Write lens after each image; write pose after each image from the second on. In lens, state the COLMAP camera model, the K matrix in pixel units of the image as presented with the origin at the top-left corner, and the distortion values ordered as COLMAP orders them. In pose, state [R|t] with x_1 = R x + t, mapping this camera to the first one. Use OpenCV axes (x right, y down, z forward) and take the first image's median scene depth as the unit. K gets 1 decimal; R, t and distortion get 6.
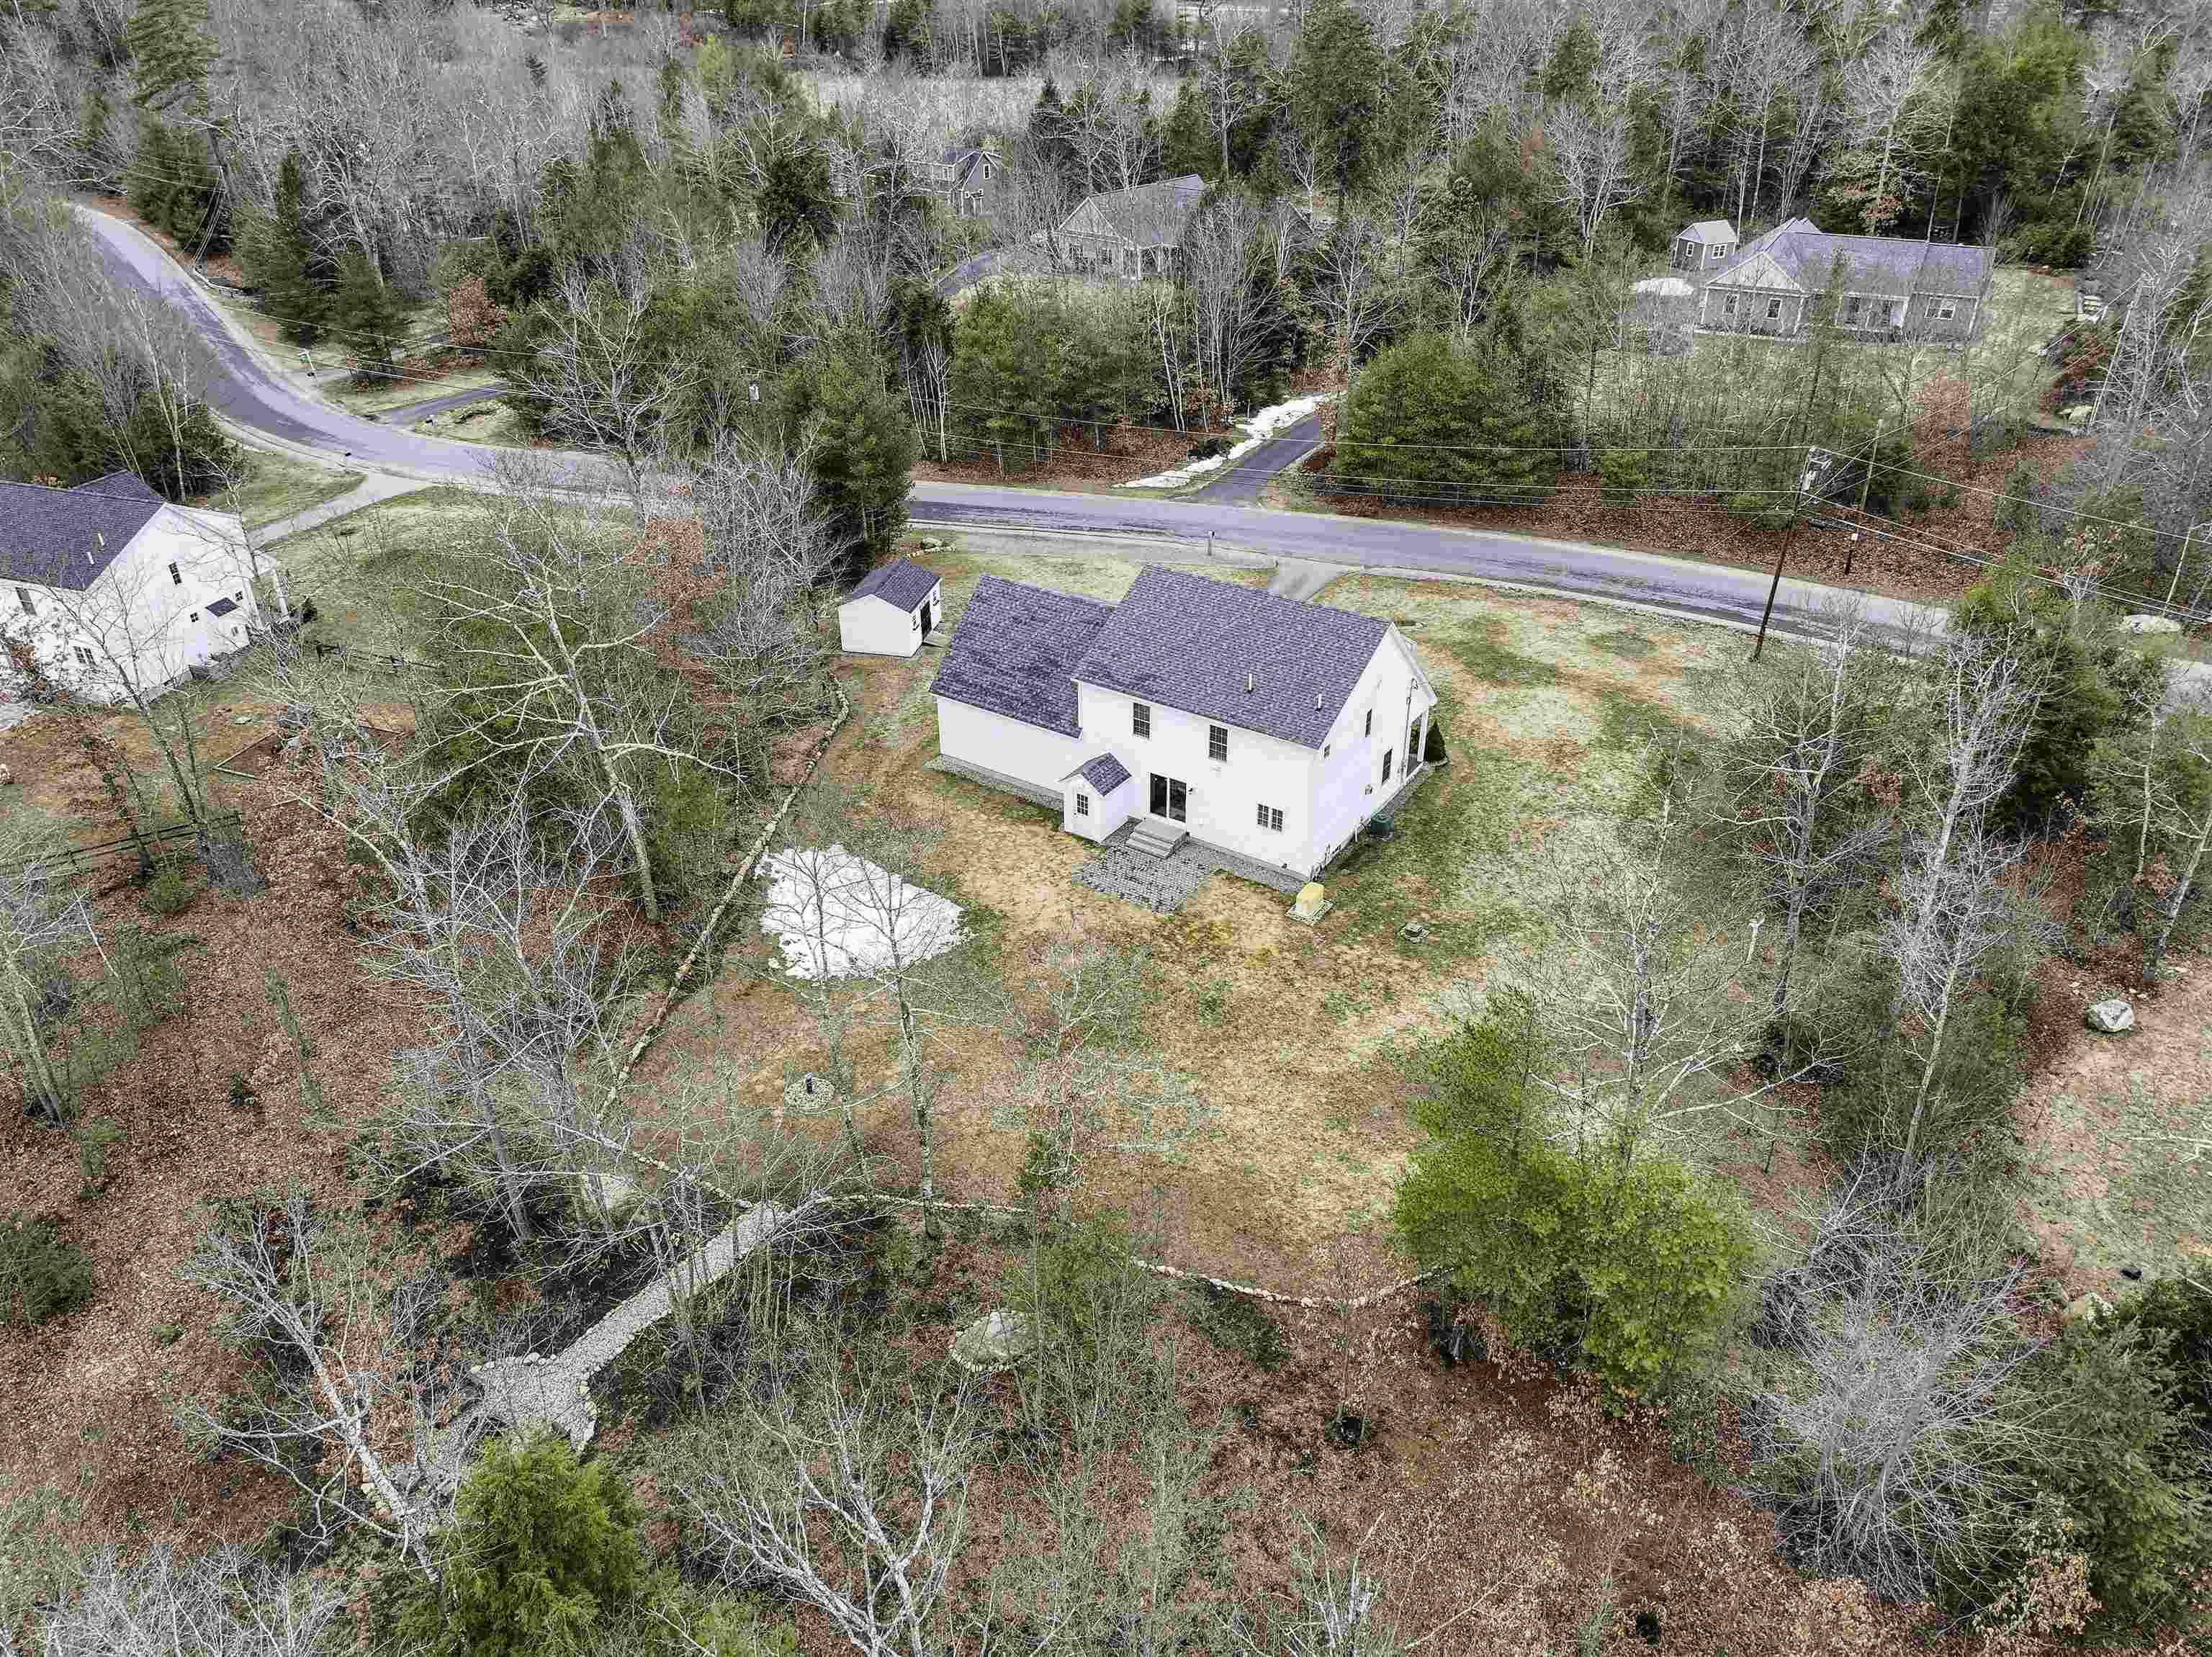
lens RADIAL K [[1545.1, 0, 1106.0], [0, 1545.1, 828.5], [0, 0, 1]] dist [0.009173, -0.000443]
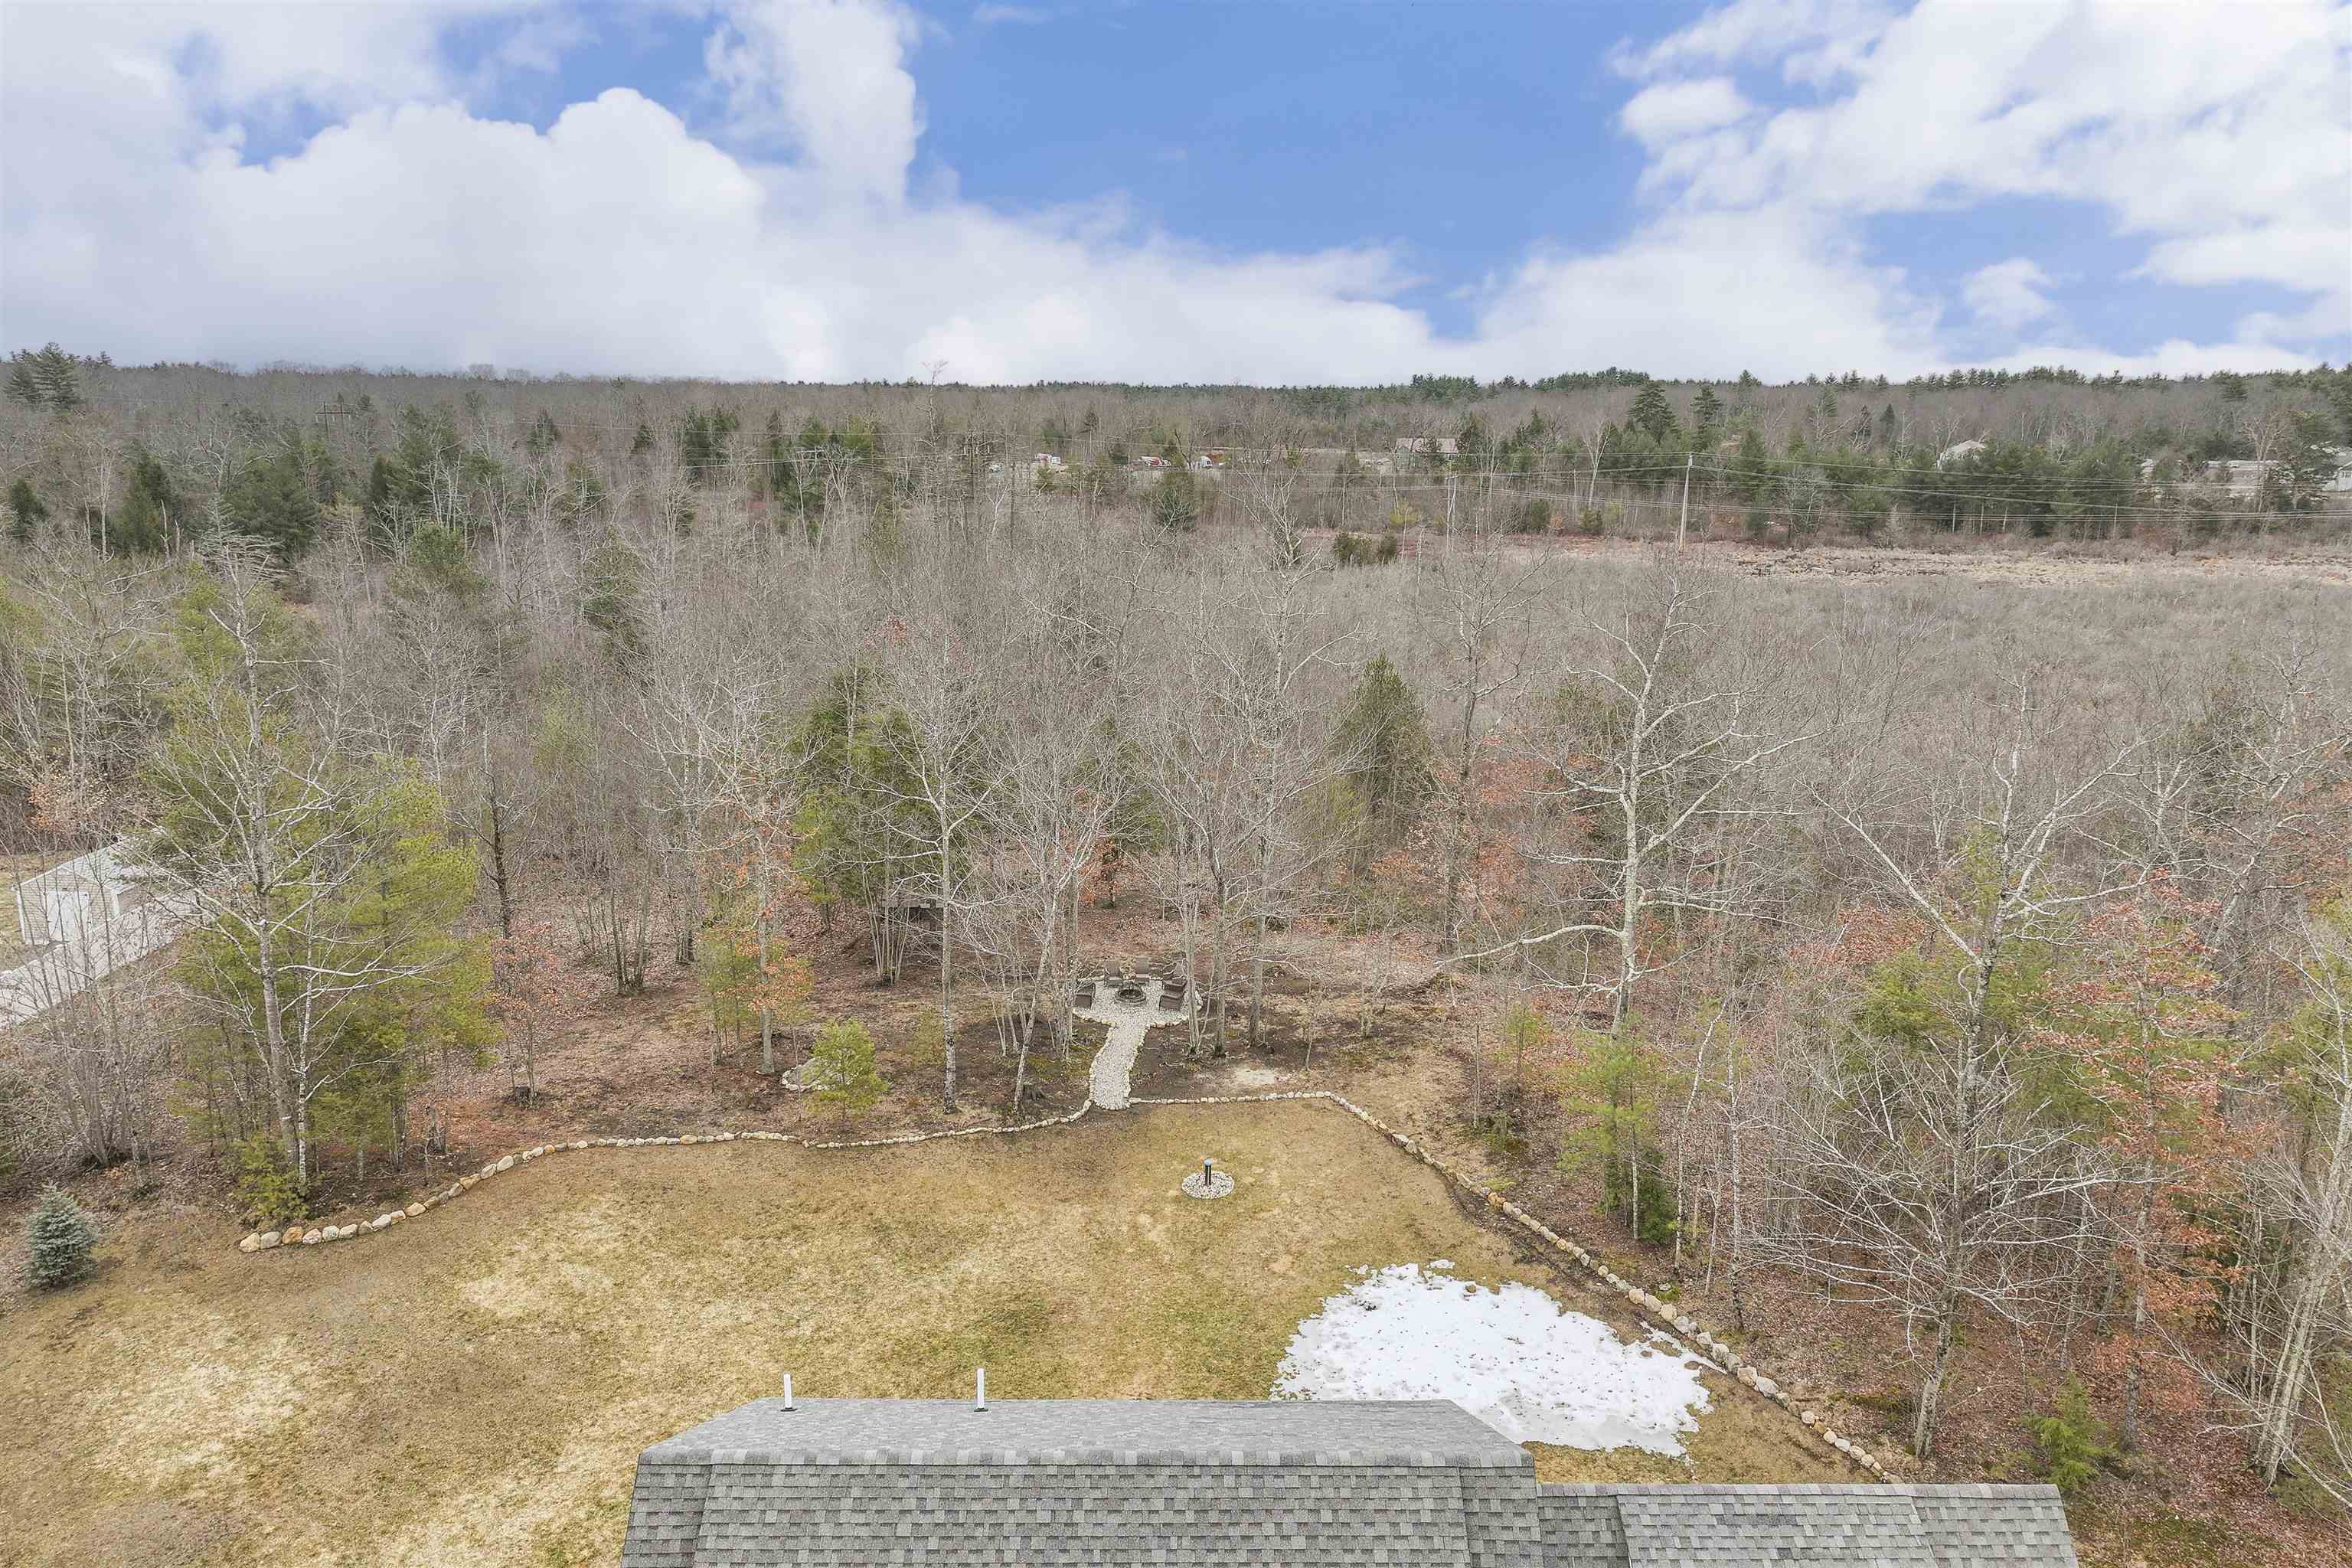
lens RADIAL K [[1657.3, 0, 1174.6], [0, 1657.3, 772.6], [0, 0, 1]] dist [0.000023, 0.007449]
pose [[-0.824659, 0.137036, -0.548779, 0.258263], [-0.287207, 0.734384, 0.614974, -0.479116], [0.487288, 0.664757, -0.566258, 1.128961]]
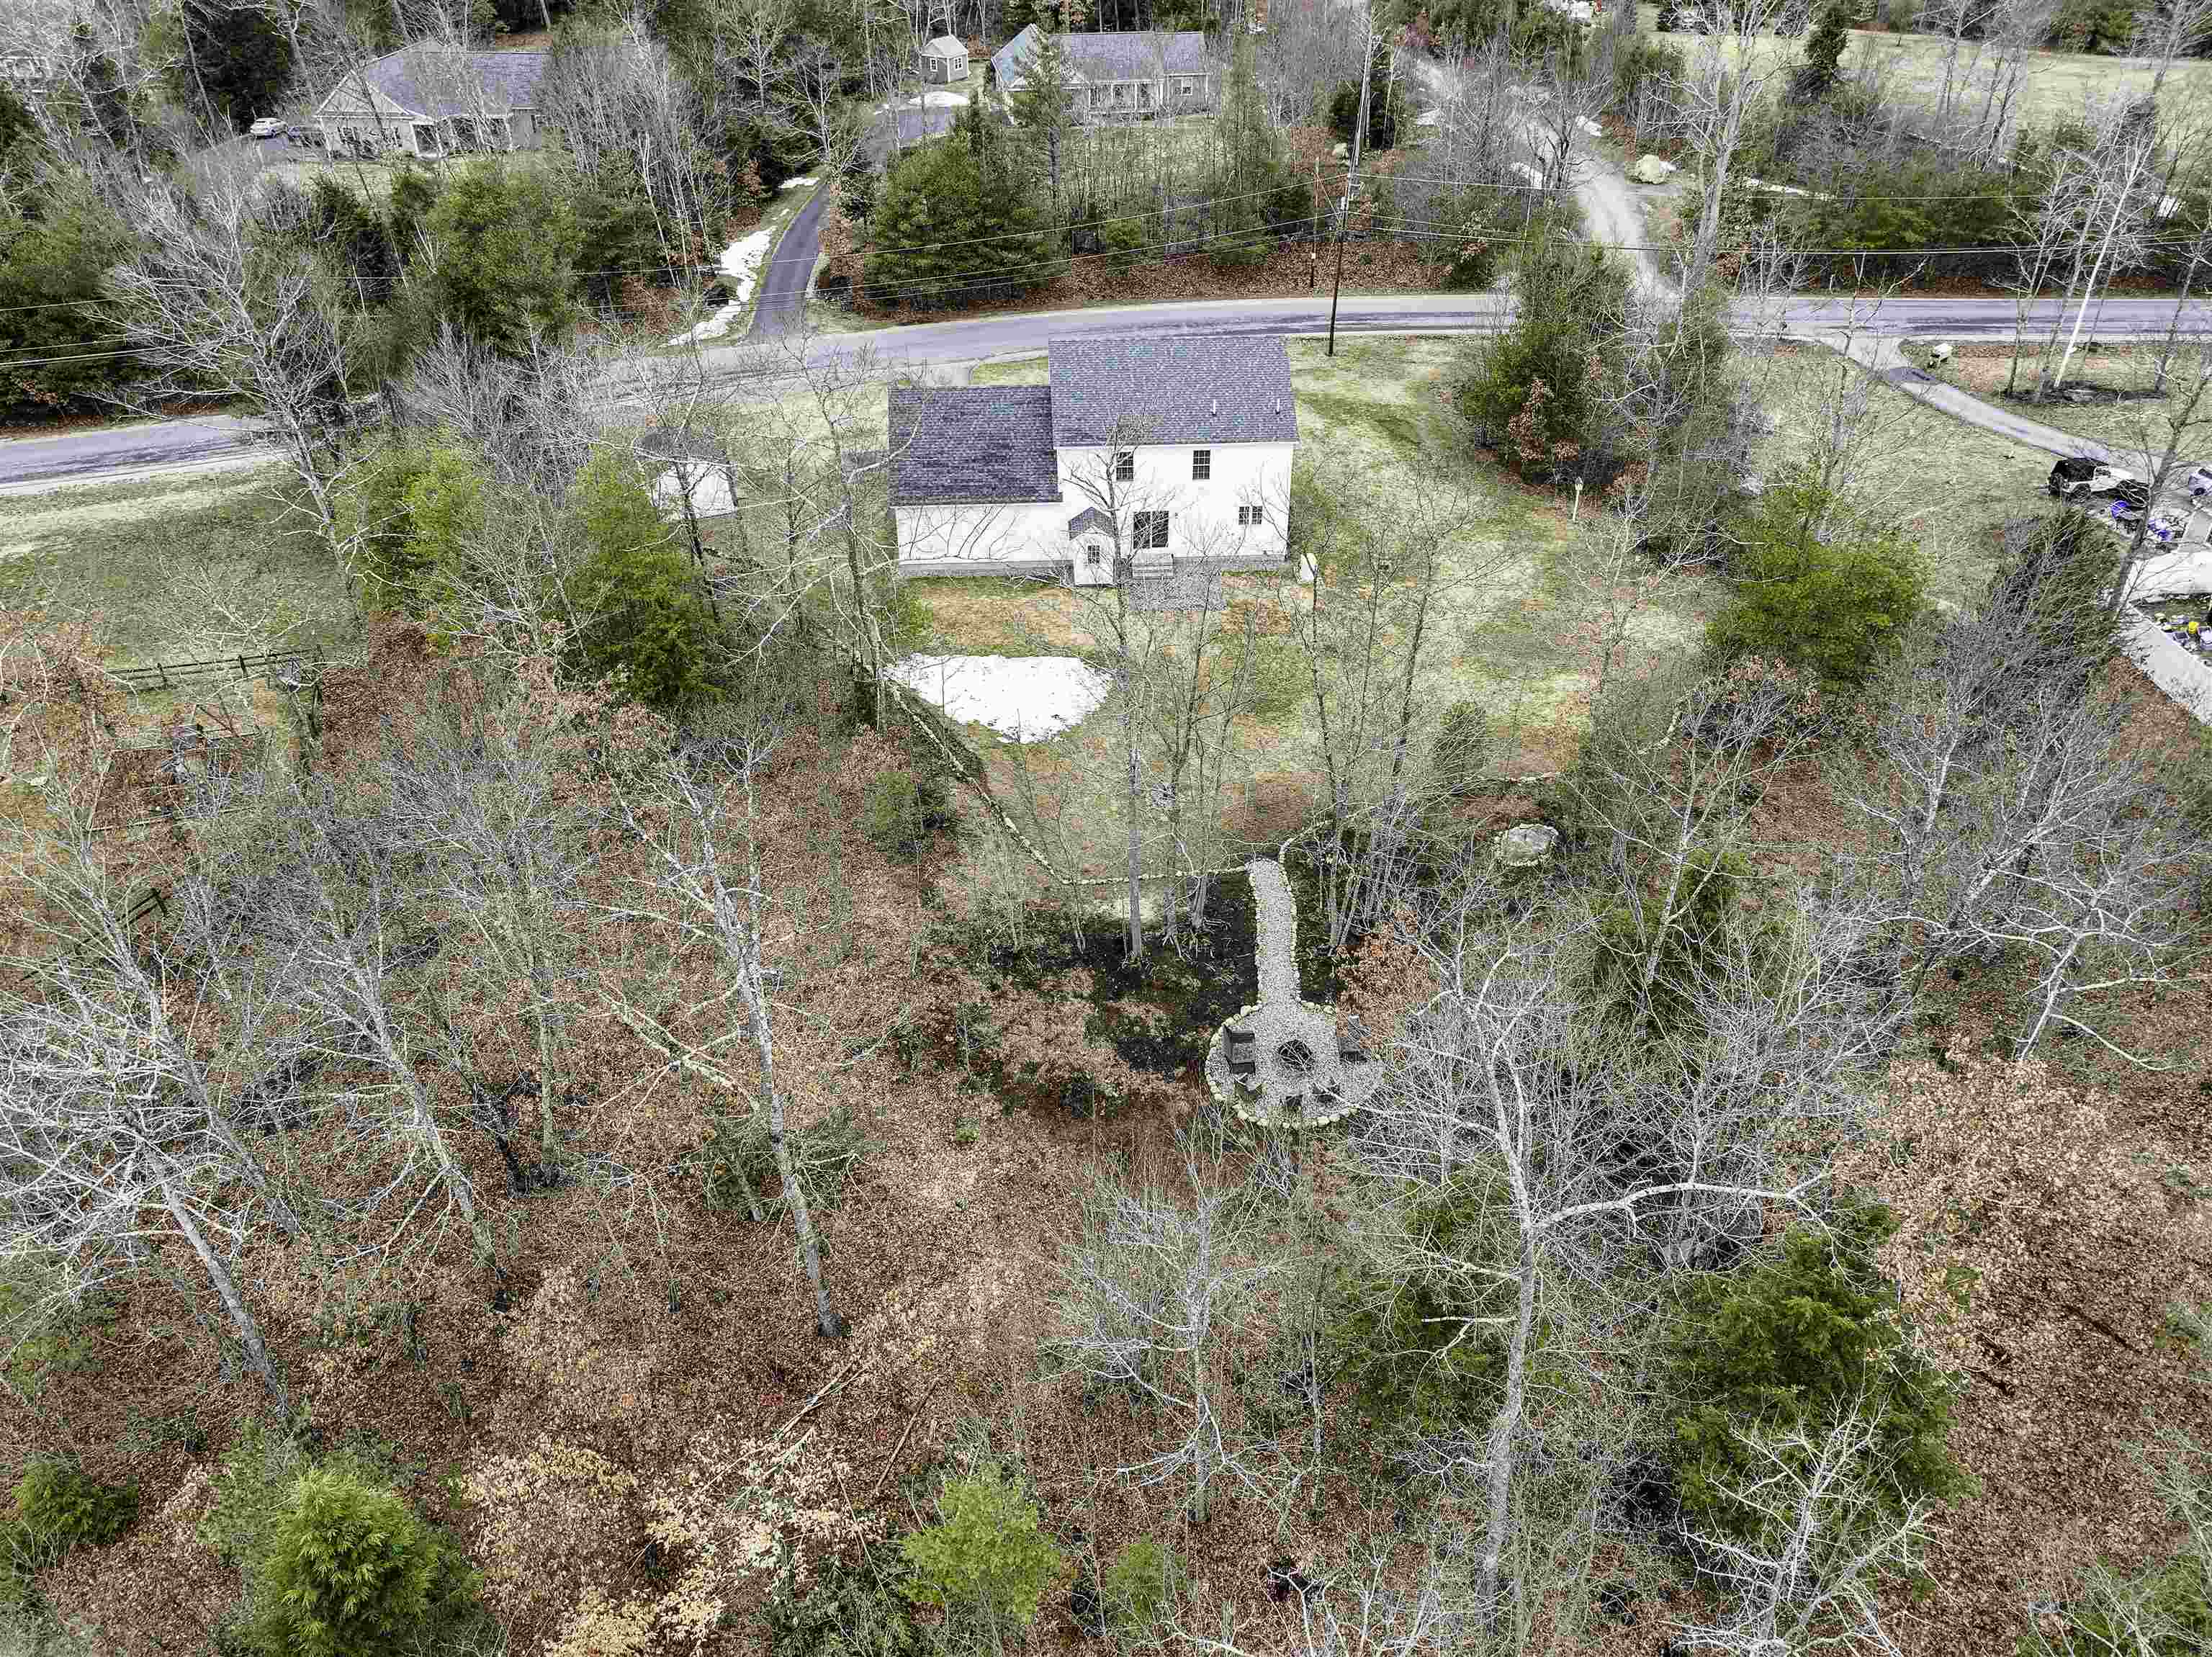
lens RADIAL K [[1545.1, 0, 1106.0], [0, 1545.1, 828.5], [0, 0, 1]] dist [0.009173, -0.000443]
pose [[0.792845, -0.349165, 0.499480, -0.668022], [0.311566, 0.936624, 0.160193, -0.006248], [-0.523759, 0.028613, 0.851386, 0.032399]]
